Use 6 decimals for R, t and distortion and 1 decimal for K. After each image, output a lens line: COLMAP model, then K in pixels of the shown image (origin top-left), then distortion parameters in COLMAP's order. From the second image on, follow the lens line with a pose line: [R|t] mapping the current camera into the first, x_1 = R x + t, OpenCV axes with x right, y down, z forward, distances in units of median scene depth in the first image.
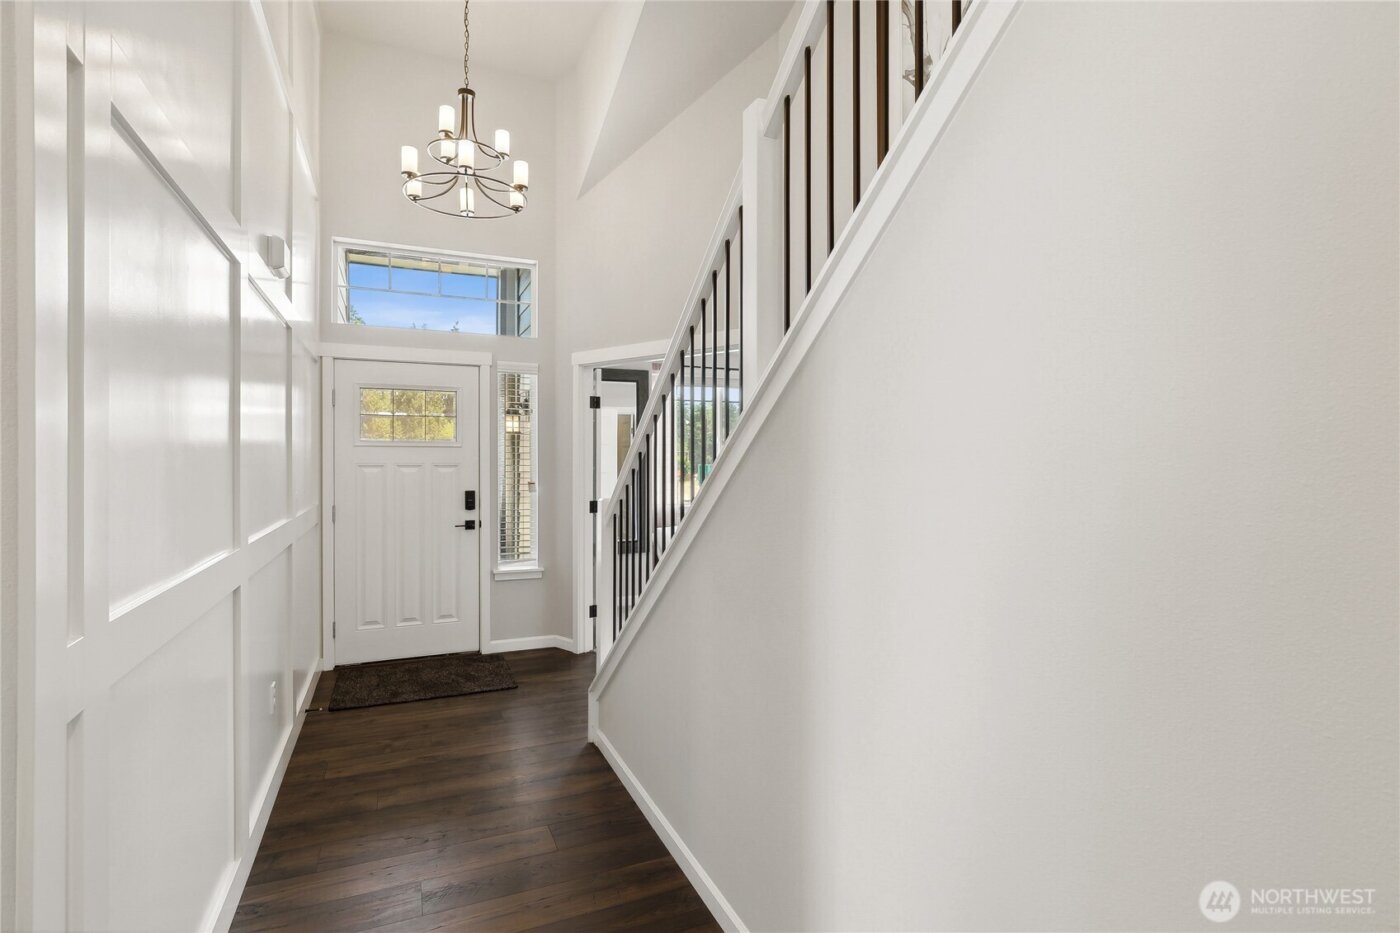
lens RADIAL K [[713.8, 0, 701.0], [0, 713.8, 466.0], [0, 0, 1]] dist [-0.000609, -0.000019]
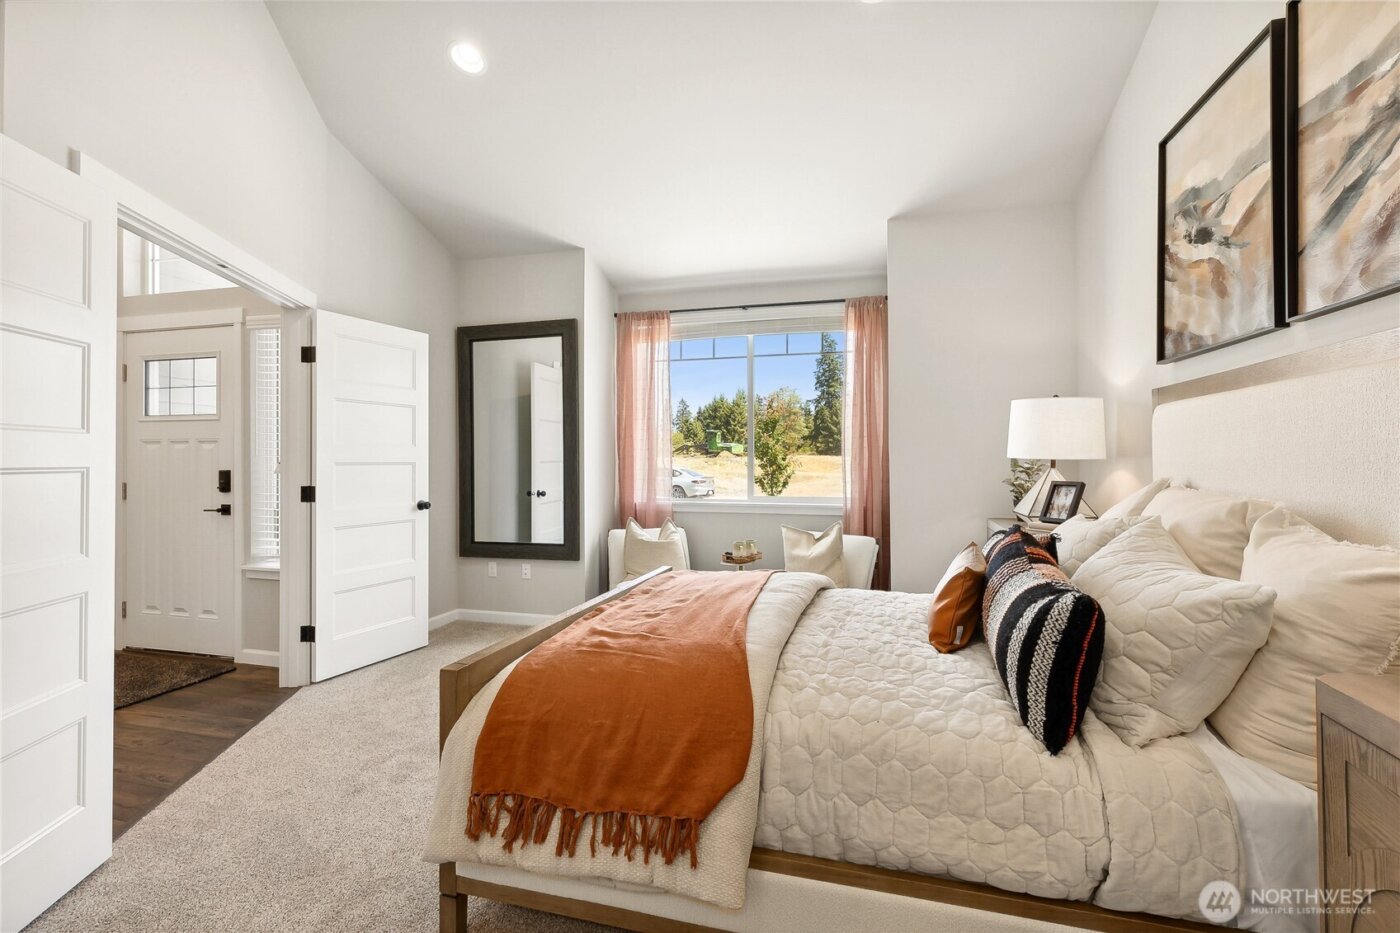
lens RADIAL K [[632.7, 0, 702.1], [0, 632.7, 457.8], [0, 0, 1]] dist [0.018008, -0.000663]
pose [[0.780603, 0.001626, -0.625025, 0.610287], [-0.002544, 0.999997, -0.000577, 0.018420], [0.625022, 0.002041, 0.780605, 0.756737]]
